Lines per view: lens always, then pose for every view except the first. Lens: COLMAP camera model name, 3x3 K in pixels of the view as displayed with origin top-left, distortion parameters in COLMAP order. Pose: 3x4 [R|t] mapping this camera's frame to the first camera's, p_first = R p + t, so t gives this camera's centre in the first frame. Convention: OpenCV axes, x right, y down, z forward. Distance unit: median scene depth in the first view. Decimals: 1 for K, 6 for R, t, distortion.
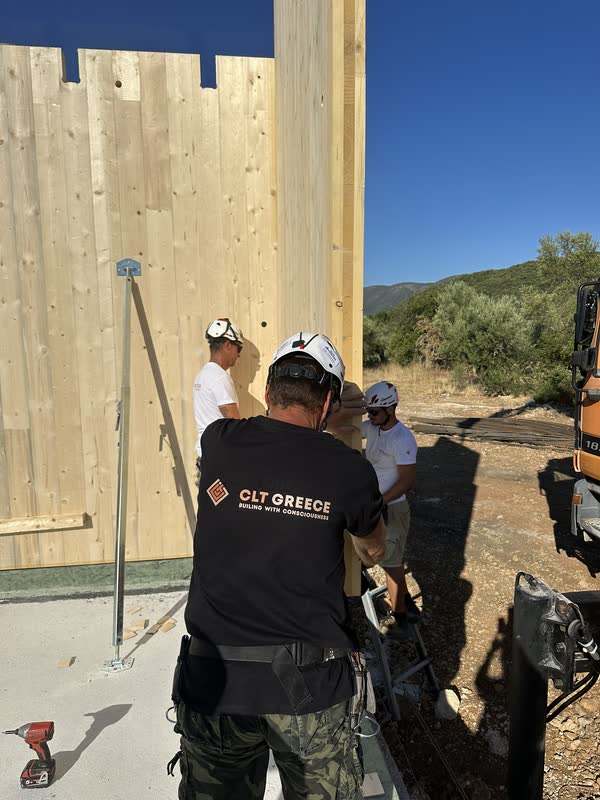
lens RADIAL K [[568.7, 0, 307.3], [0, 568.7, 405.6], [0, 0, 1]] dist [0.082677, -0.104307]
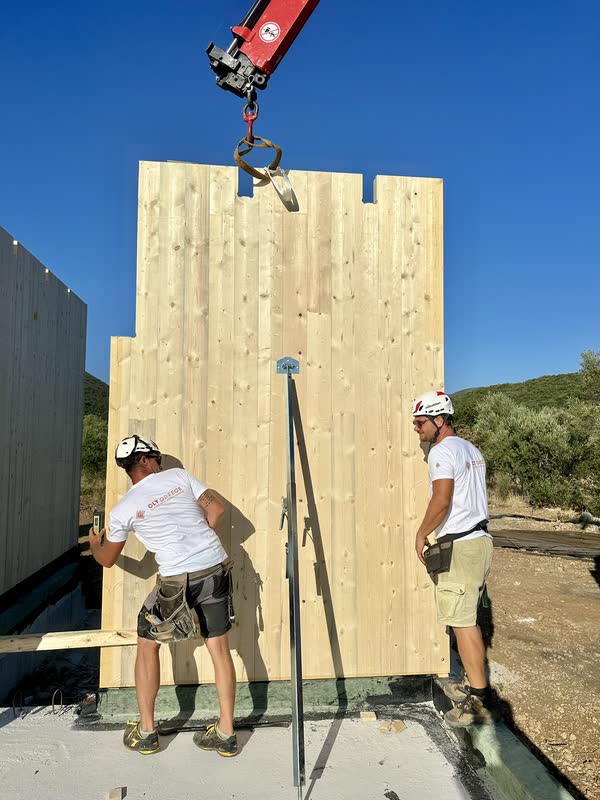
lens RADIAL K [[568.7, 0, 301.3], [0, 568.7, 401.8], [0, 0, 1]] dist [0.082677, -0.104307]
pose [[0.999570, 0.018708, -0.022585, -0.262219], [-0.022723, 0.980899, -0.193187, 0.016267], [0.018539, 0.193617, 0.980902, 0.028176]]
